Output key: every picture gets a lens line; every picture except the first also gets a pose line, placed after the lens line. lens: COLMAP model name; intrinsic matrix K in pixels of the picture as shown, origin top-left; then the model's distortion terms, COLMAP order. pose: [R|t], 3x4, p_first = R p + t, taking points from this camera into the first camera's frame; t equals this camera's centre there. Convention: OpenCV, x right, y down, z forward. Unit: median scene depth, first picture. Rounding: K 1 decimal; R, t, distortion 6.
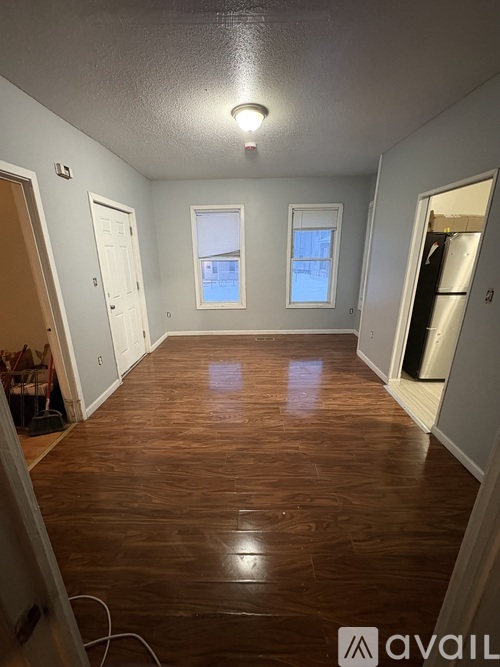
lens RADIAL K [[263.6, 0, 249.8], [0, 263.6, 334.2], [0, 0, 1]] dist [-0.000805, -0.000312]
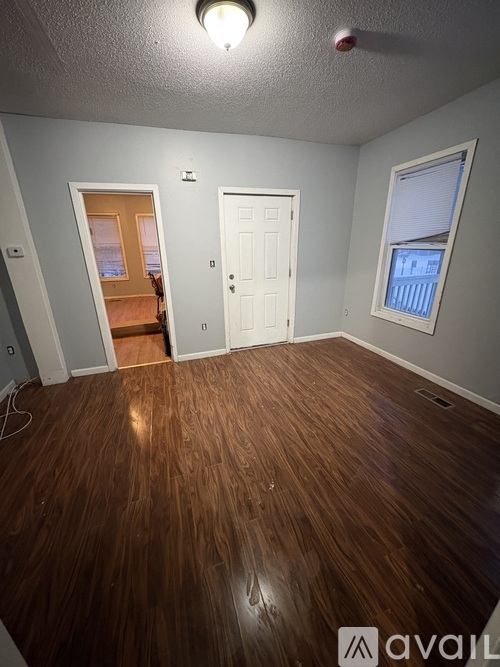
lens RADIAL K [[263.6, 0, 249.8], [0, 263.6, 334.5], [0, 0, 1]] dist [-0.000805, -0.000312]
pose [[0.319998, 0.316391, -0.893027, 0.616745], [-0.263210, 0.935173, 0.237007, -0.215063], [0.910122, 0.159212, 0.382531, 0.700755]]
